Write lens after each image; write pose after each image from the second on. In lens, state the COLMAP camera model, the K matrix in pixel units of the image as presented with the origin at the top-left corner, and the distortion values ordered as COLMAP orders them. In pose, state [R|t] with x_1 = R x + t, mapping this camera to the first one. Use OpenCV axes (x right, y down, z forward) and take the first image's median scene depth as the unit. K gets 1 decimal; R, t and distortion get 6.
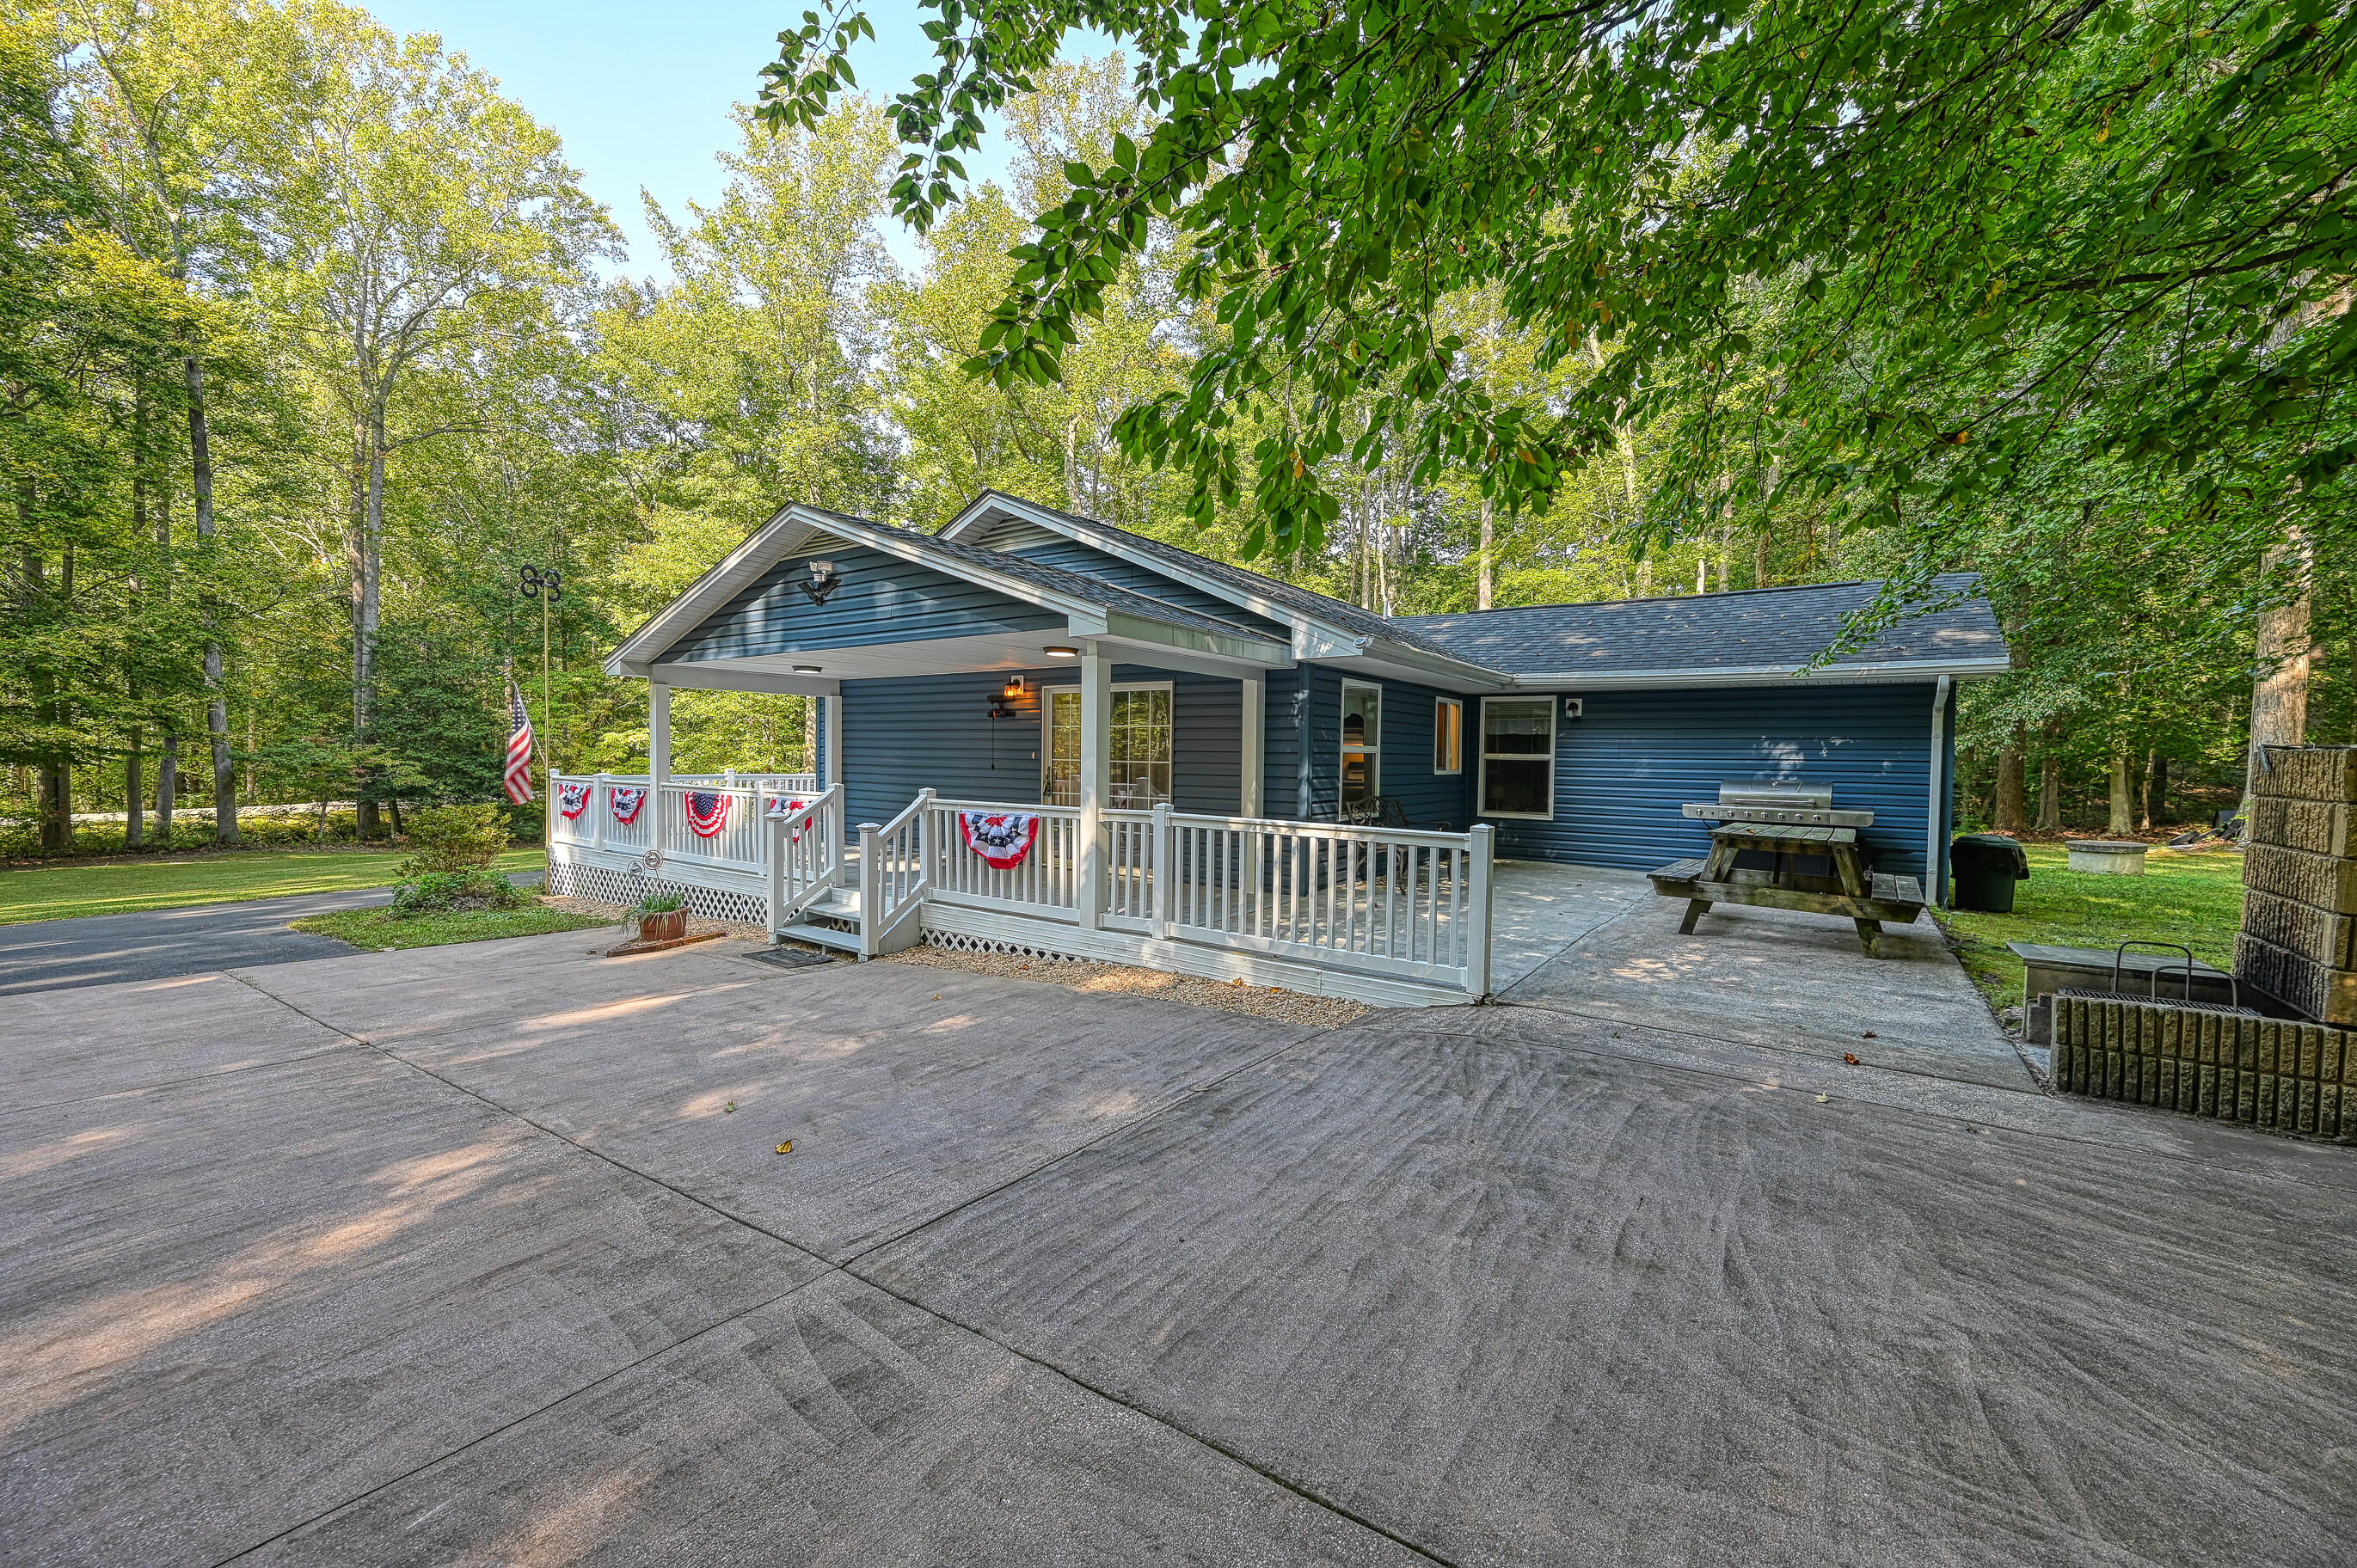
lens RADIAL K [[948.5, 0, 1181.4], [0, 948.5, 783.6], [0, 0, 1]] dist [-0.000909, -0.000054]
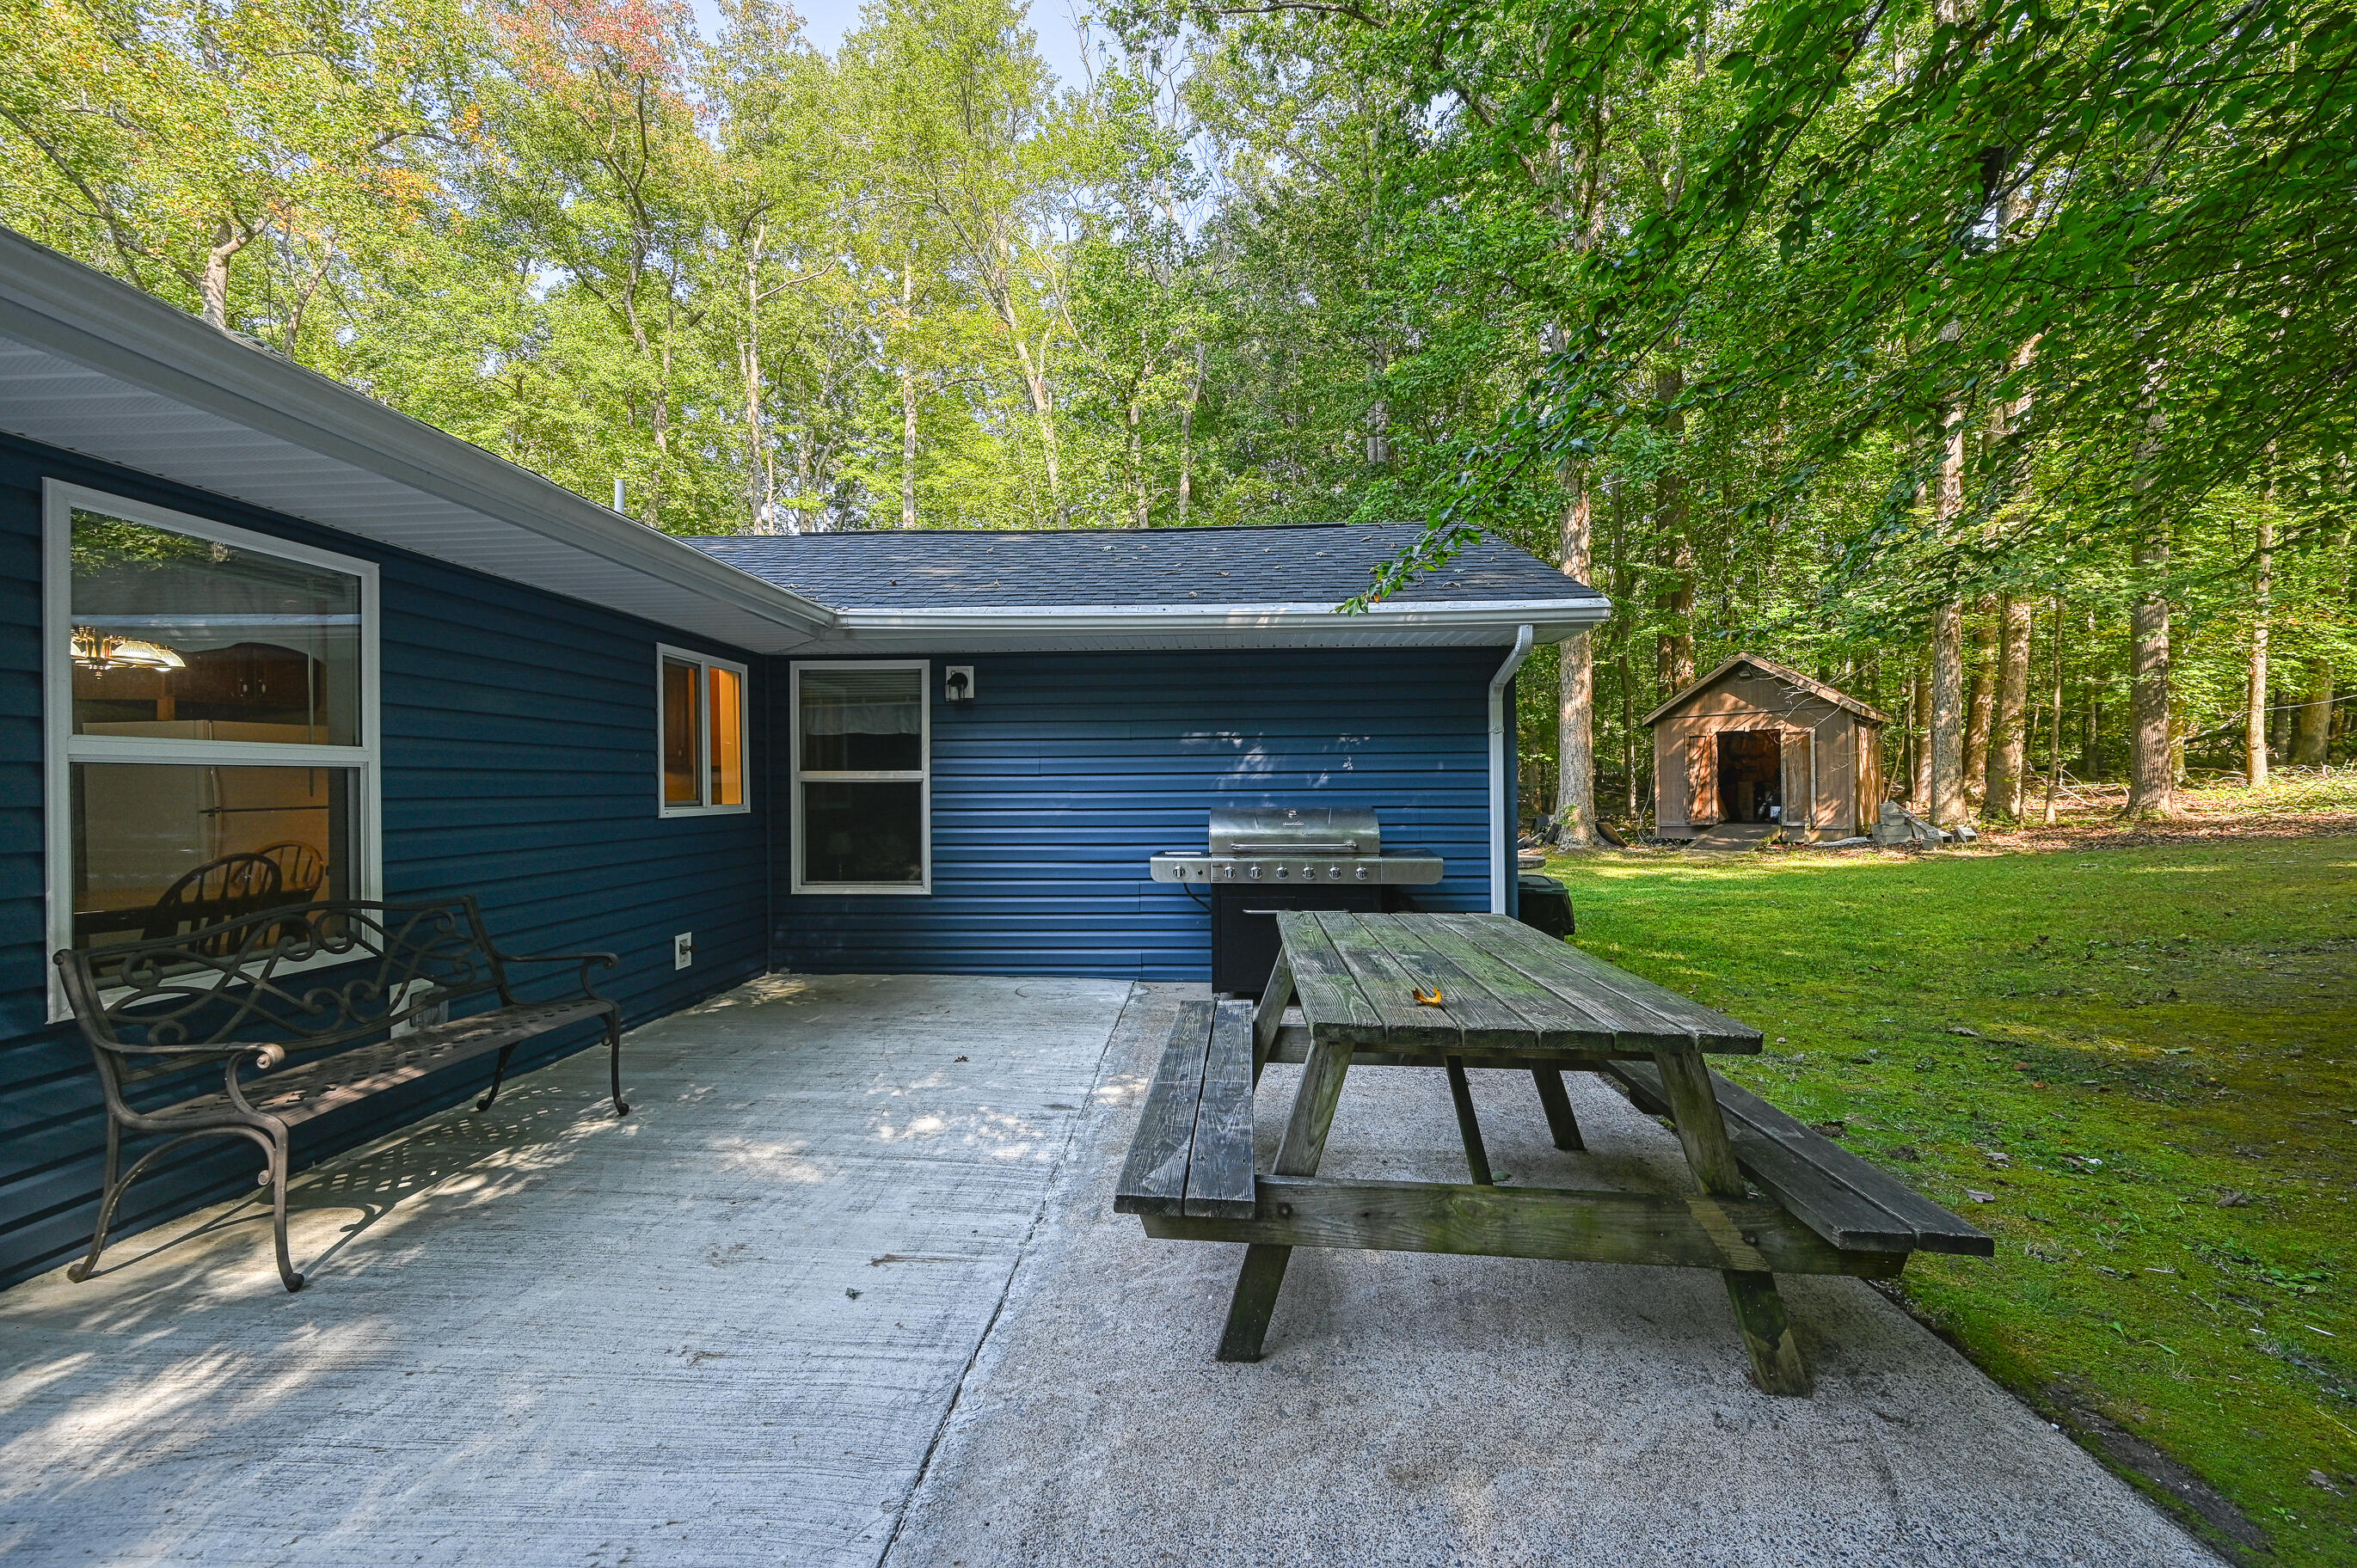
lens RADIAL K [[948.5, 0, 1176.5], [0, 948.5, 788.3], [0, 0, 1]] dist [-0.000909, -0.000054]
pose [[0.847668, -0.022213, 0.530062, 0.229689], [0.035771, 0.999242, -0.015331, -0.007734], [-0.529320, 0.031956, 0.847820, 0.478545]]
